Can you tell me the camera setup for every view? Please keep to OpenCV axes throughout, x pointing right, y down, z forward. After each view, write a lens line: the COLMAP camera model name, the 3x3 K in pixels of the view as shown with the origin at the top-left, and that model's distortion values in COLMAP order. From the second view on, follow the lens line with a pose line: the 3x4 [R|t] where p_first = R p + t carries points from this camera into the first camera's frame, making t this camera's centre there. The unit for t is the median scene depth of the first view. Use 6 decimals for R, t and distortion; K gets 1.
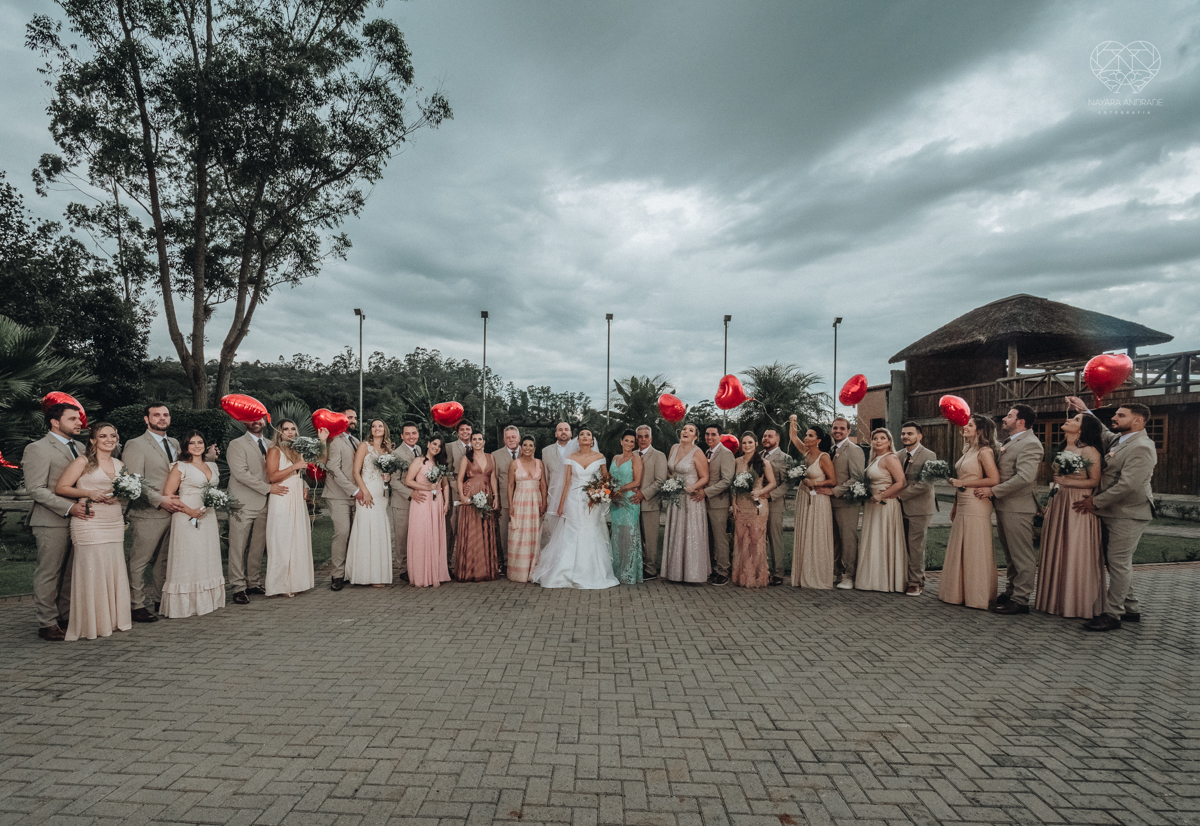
lens RADIAL K [[533.4, 0, 558.5], [0, 533.4, 465.9], [0, 0, 1]] dist [-0.010109, -0.002282]
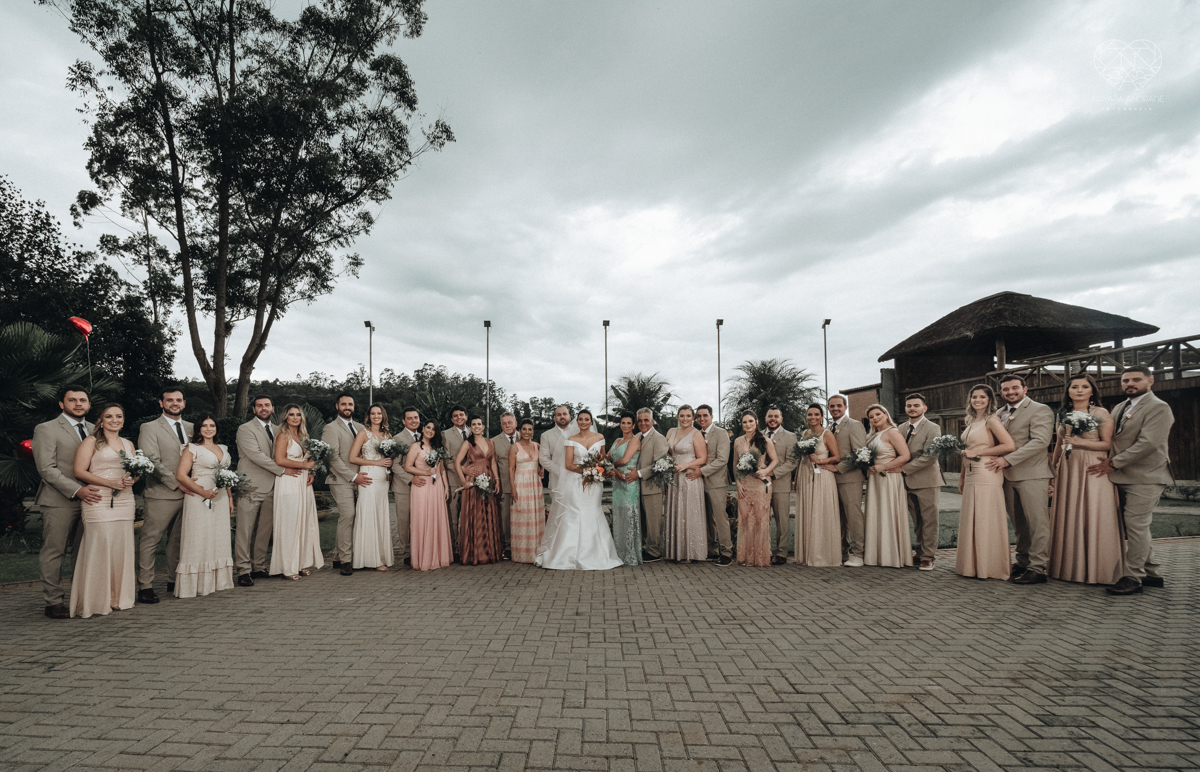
lens RADIAL K [[498.4, 0, 549.7], [0, 498.4, 465.1], [0, 0, 1]] dist [-0.012024, -0.001343]
pose [[0.999606, -0.017900, -0.021639, 0.001246], [0.016837, 0.998689, -0.048344, 0.087283], [0.022476, 0.047960, 0.998596, 0.067624]]
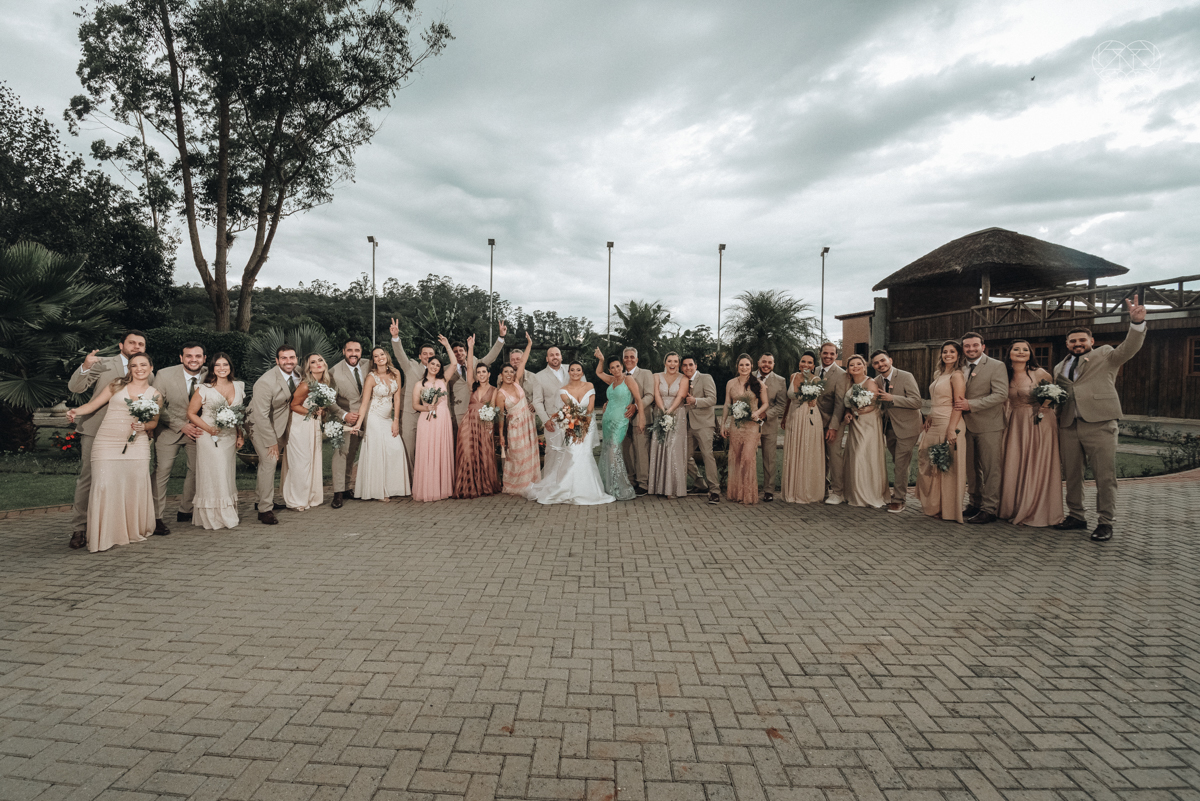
lens RADIAL K [[496.2, 0, 568.4], [0, 496.2, 393.5], [0, 0, 1]] dist [-0.029549, -0.000569]
pose [[0.999973, 0.003099, 0.006618, 0.014790], [-0.003189, 0.999901, 0.013736, 0.001563], [-0.006575, -0.013757, 0.999884, 0.041010]]
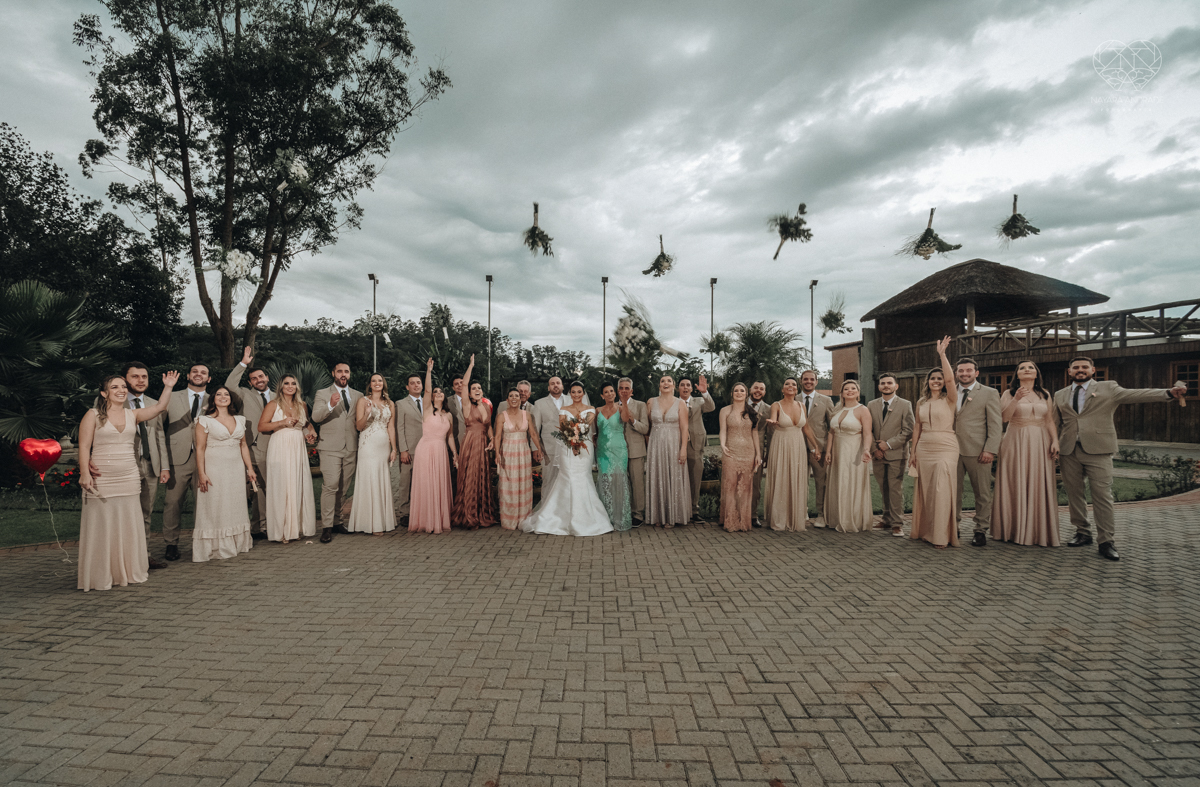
lens RADIAL K [[473.2, 0, 570.6], [0, 473.2, 415.0], [0, 0, 1]] dist [-0.029265, -0.000293]
pose [[0.999926, -0.007962, 0.009201, 0.030644], [0.008046, 0.999925, -0.009187, 0.005396], [-0.009128, 0.009260, 0.999915, 0.091405]]
